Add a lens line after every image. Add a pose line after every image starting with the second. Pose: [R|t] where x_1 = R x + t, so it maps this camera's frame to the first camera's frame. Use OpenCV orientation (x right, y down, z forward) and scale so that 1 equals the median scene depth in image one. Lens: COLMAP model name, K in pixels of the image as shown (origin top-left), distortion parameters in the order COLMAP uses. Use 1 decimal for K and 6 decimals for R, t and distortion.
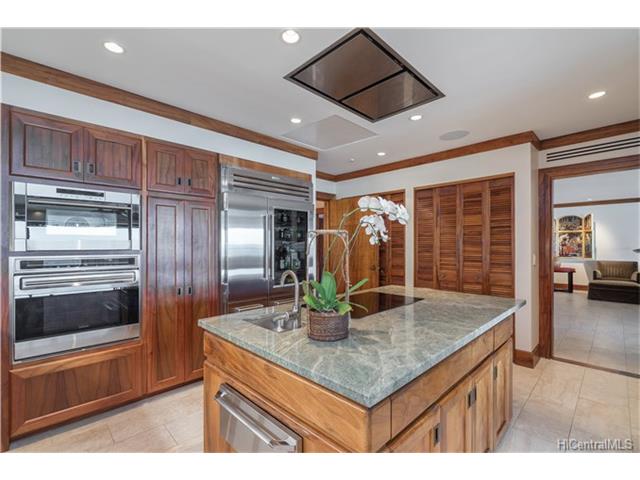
lens RADIAL K [[291.5, 0, 318.1], [0, 291.5, 240.3], [0, 0, 1]] dist [0.000566, 0.000103]
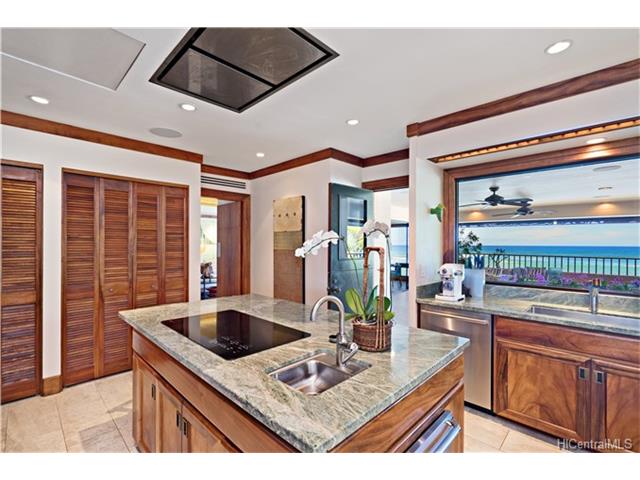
lens RADIAL K [[291.5, 0, 318.1], [0, 291.5, 240.3], [0, 0, 1]] dist [0.000566, 0.000103]
pose [[-0.020987, 0.011553, 0.999713, -0.415111], [-0.020554, 0.999717, -0.011985, -0.018656], [-0.999568, -0.020799, -0.020744, 0.487385]]
